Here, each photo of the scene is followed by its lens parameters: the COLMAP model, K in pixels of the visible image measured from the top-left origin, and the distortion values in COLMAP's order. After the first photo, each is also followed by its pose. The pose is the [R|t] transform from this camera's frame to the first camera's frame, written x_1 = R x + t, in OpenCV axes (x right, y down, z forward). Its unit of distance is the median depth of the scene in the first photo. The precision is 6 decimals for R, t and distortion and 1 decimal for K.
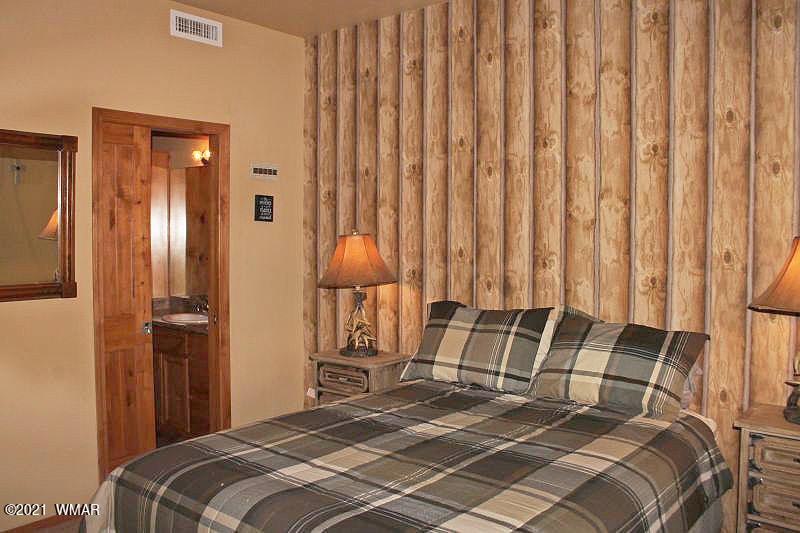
lens RADIAL K [[704.2, 0, 389.0], [0, 704.2, 263.8], [0, 0, 1]] dist [-0.132477, 0.152693]
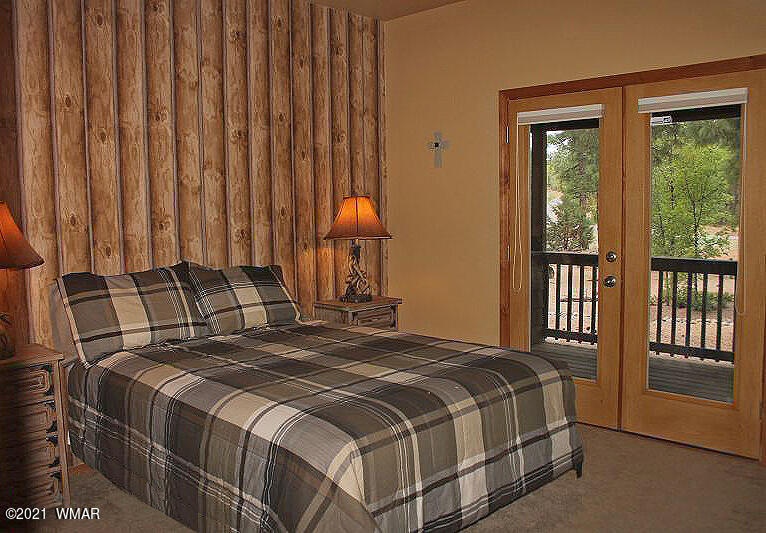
lens RADIAL K [[676.7, 0, 383.0], [0, 676.7, 266.5], [0, 0, 1]] dist [0.003164, -0.240353]
pose [[0.072377, -0.095907, 0.992755, -0.862823], [0.066142, 0.993636, 0.091170, -0.010962], [-0.995182, 0.059064, 0.078260, 0.596127]]
